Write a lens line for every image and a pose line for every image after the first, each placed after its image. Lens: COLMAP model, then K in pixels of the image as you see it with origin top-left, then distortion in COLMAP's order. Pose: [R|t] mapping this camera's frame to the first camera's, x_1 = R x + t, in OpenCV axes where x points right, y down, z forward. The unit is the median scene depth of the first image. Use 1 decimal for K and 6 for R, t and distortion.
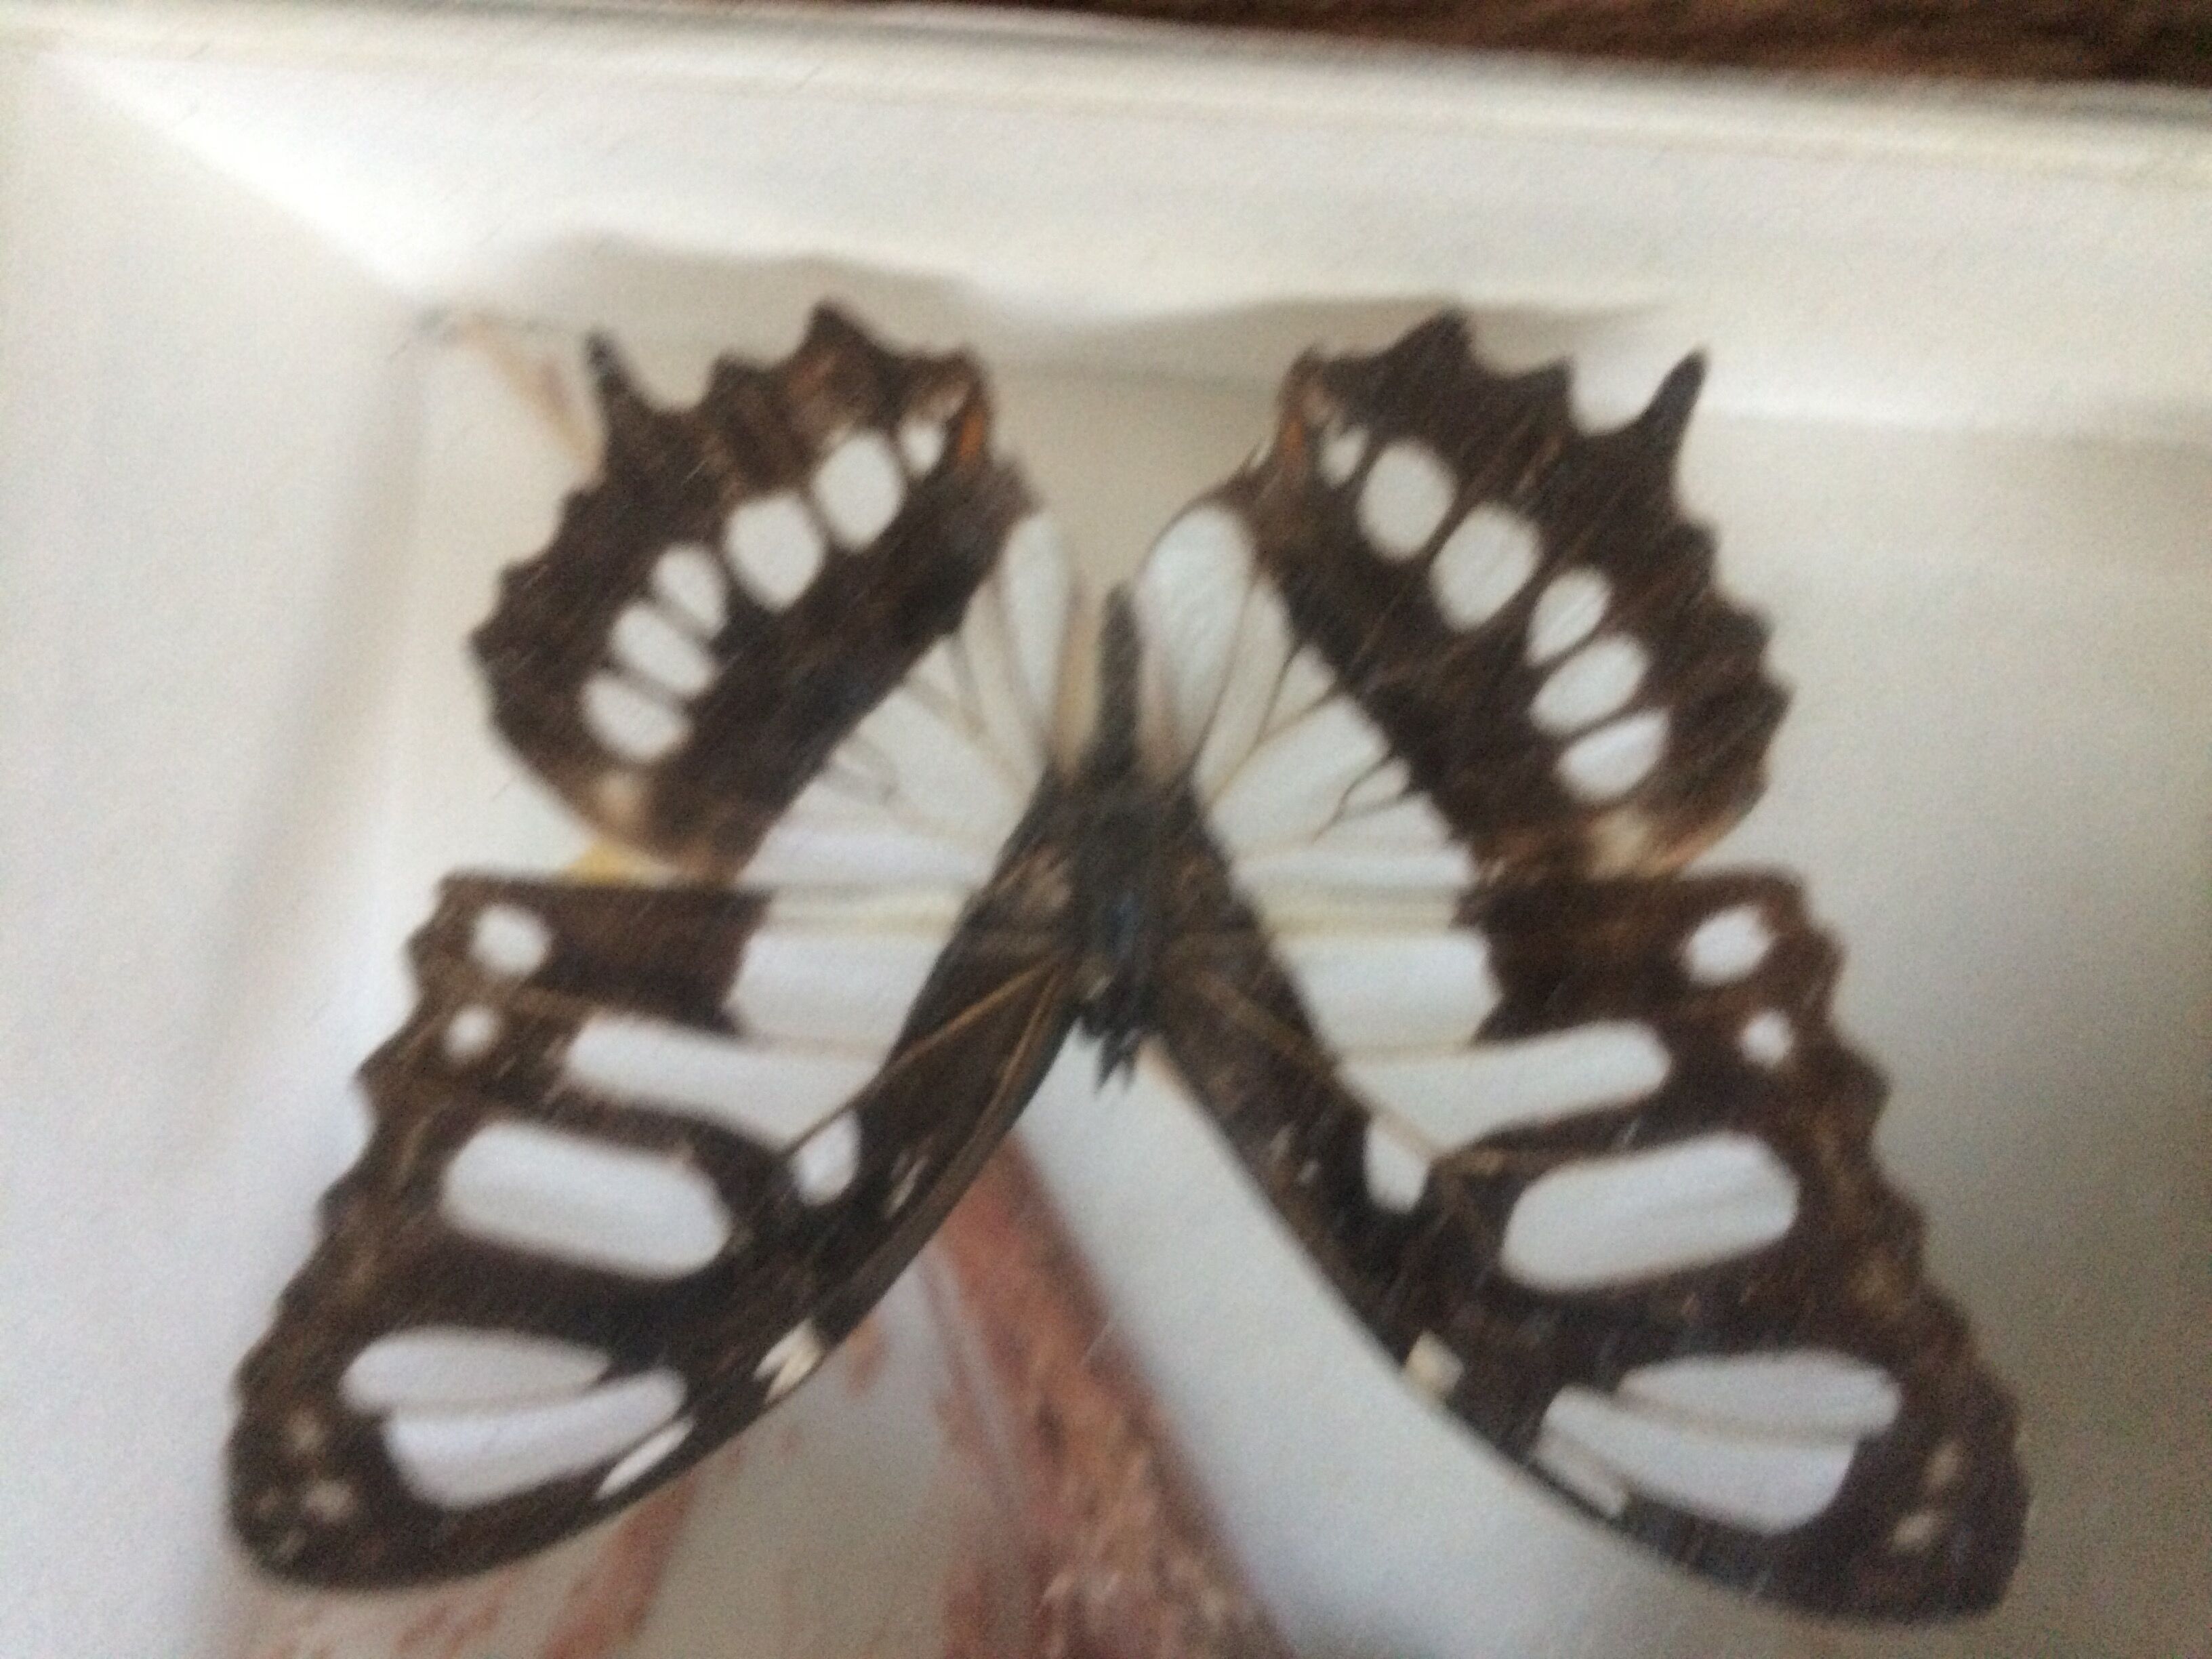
lens RADIAL K [[1902.6, 0, 1109.5], [0, 1902.6, 828.7], [0, 0, 1]] dist [0.005045, -0.001419]
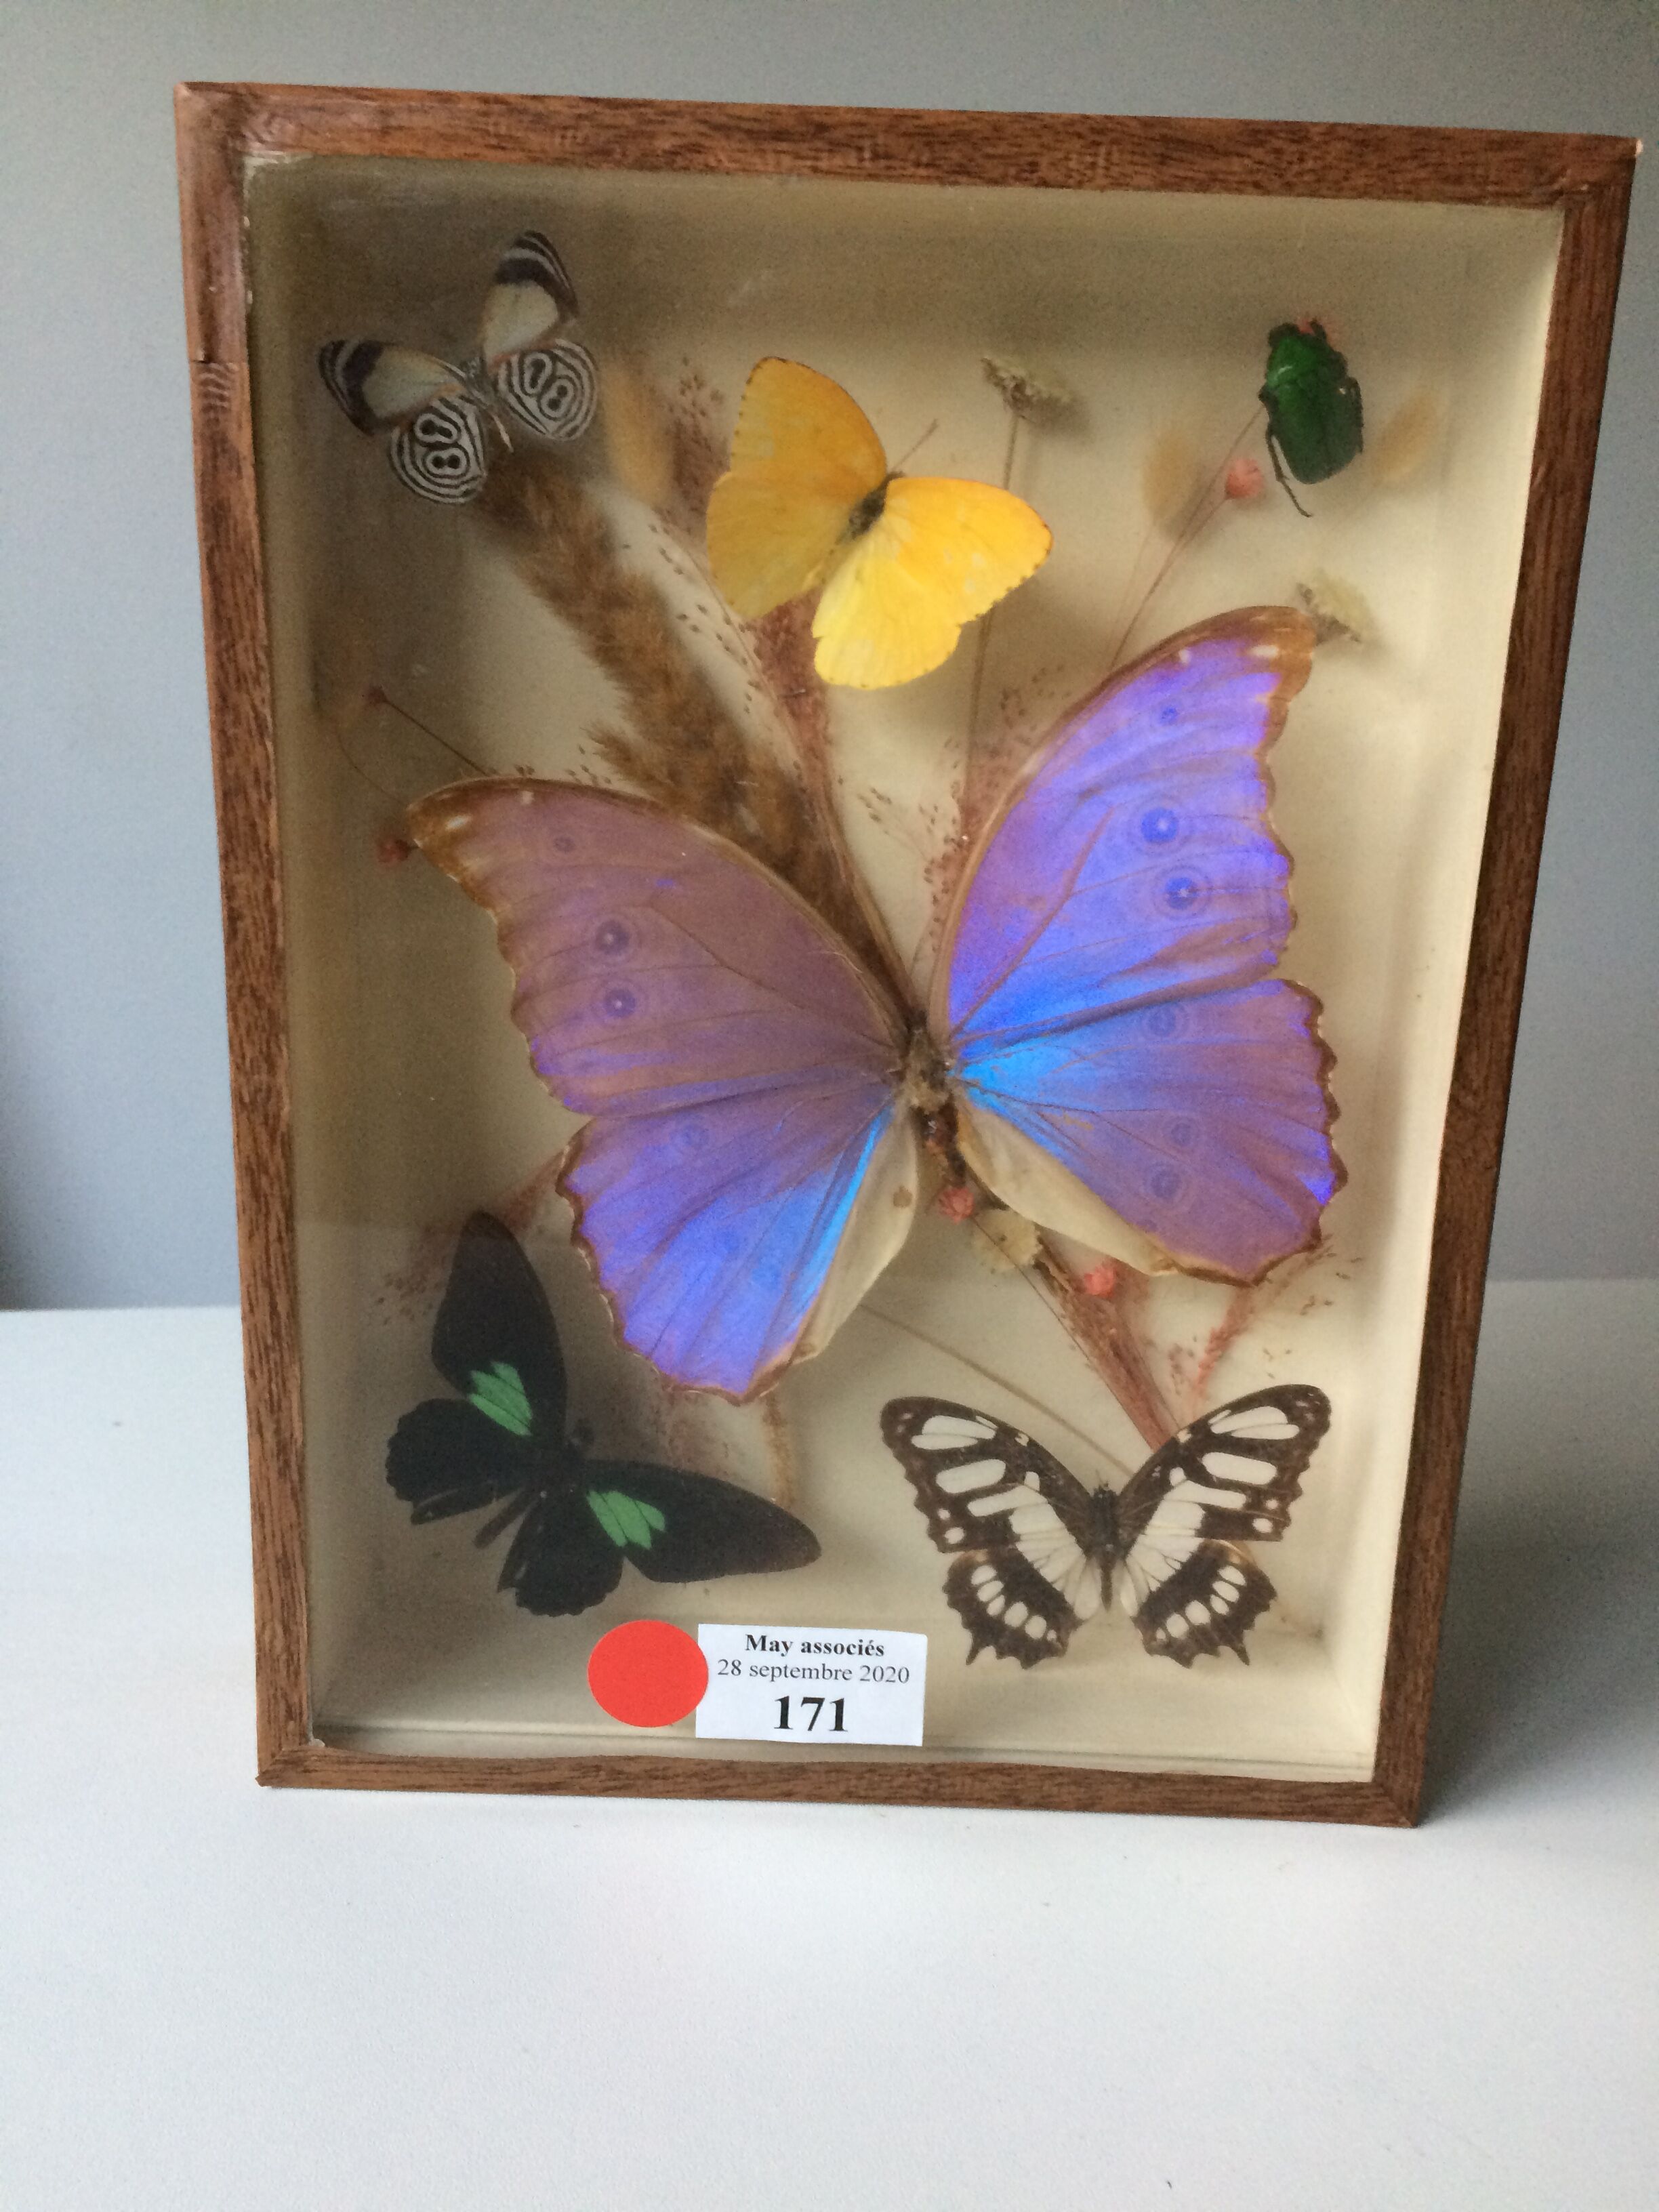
lens RADIAL K [[1902.6, 0, 835.8], [0, 1902.6, 1104.4], [0, 0, 1]] dist [0.005045, -0.001419]
pose [[-0.987190, 0.033708, 0.155947, -0.091571], [-0.067018, -0.974624, -0.213581, 1.805227], [0.144790, -0.221296, 0.964398, -2.709955]]
